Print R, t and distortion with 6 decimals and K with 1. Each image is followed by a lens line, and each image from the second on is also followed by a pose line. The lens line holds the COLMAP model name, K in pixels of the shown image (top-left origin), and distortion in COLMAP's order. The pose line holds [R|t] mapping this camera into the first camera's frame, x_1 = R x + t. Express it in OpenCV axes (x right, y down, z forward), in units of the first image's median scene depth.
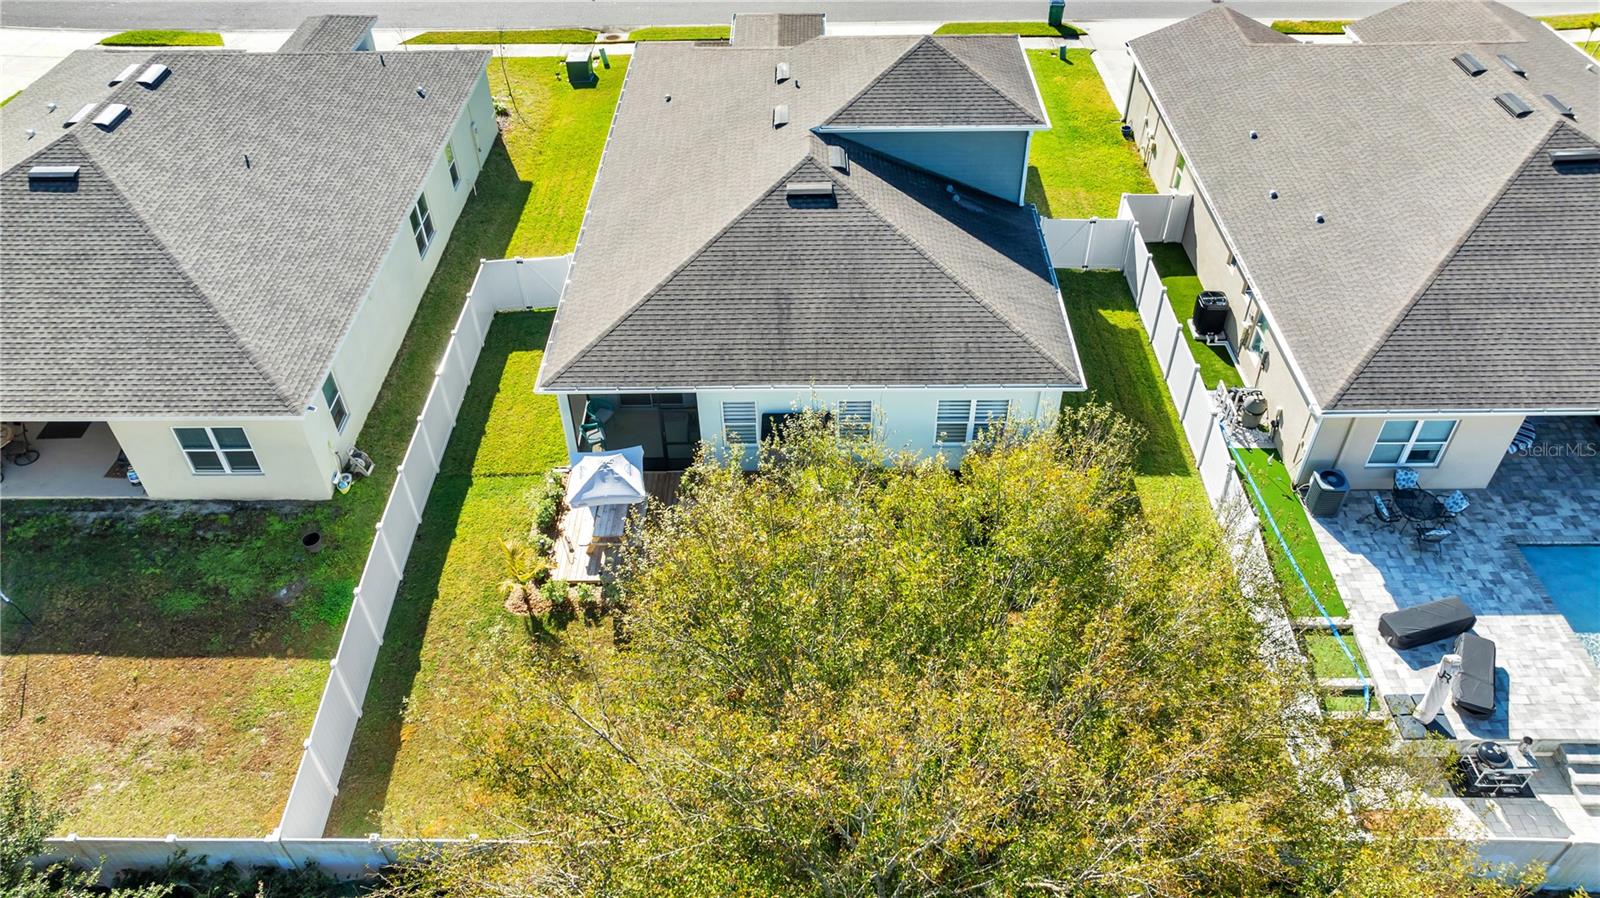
lens RADIAL K [[1121.5, 0, 797.2], [0, 1121.5, 451.1], [0, 0, 1]] dist [-0.036959, 0.039277]
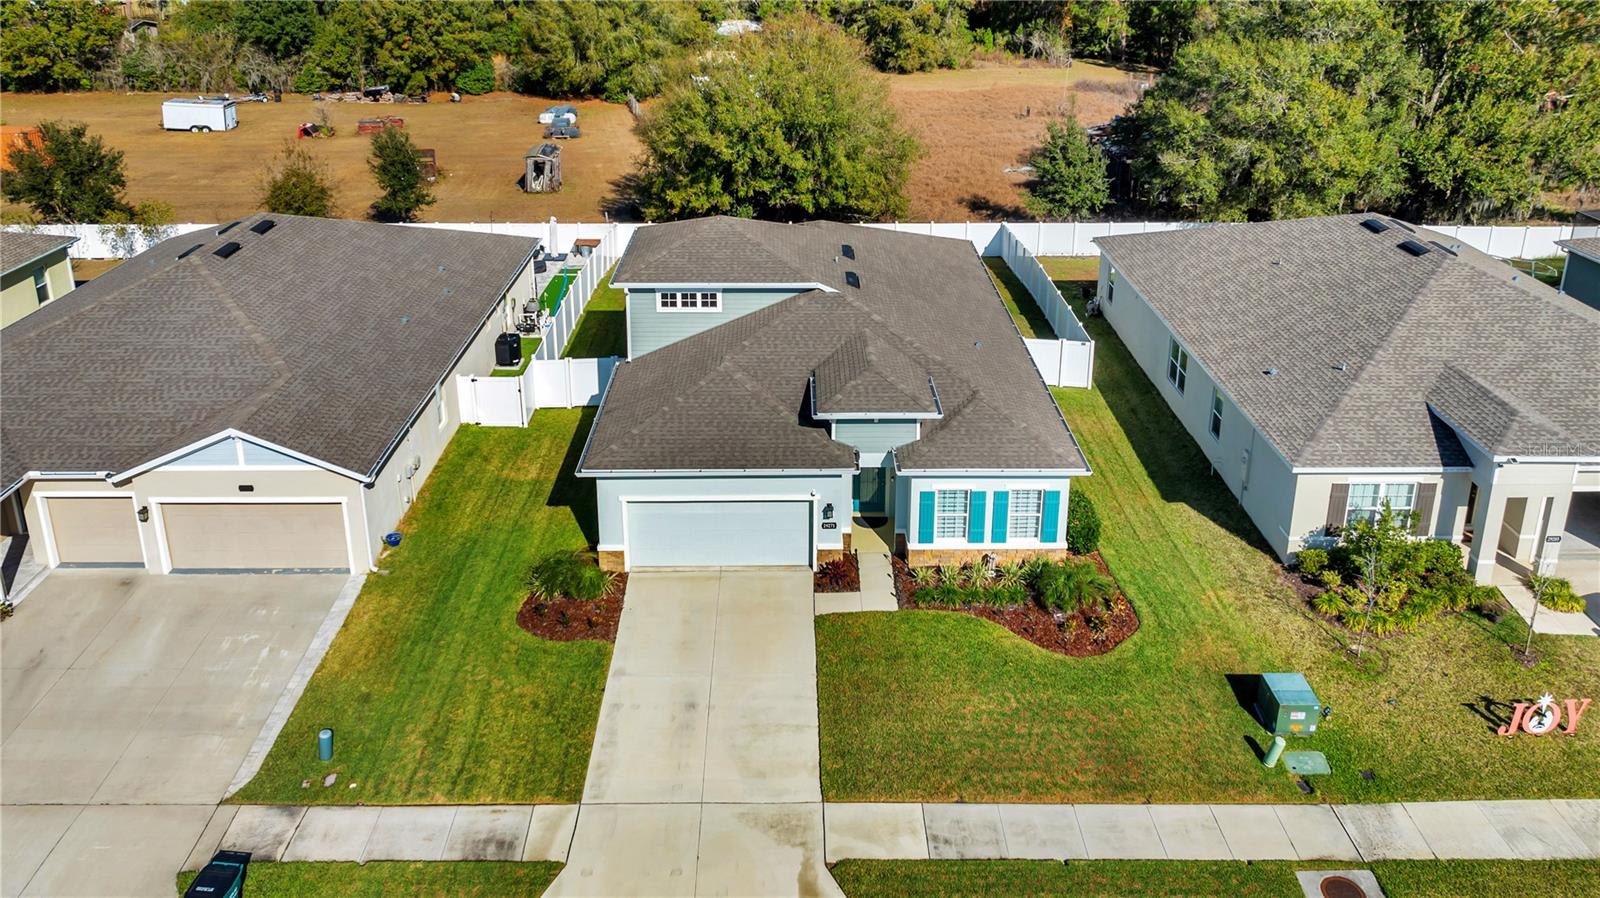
lens RADIAL K [[1149.6, 0, 804.2], [0, 1149.6, 245.3], [0, 0, 1]] dist [-0.009373, 0.001046]
pose [[-0.999732, 0.014289, -0.018220, 0.063605], [-0.008703, 0.497281, 0.867546, -1.614991], [0.021457, 0.867472, -0.497023, 1.899330]]
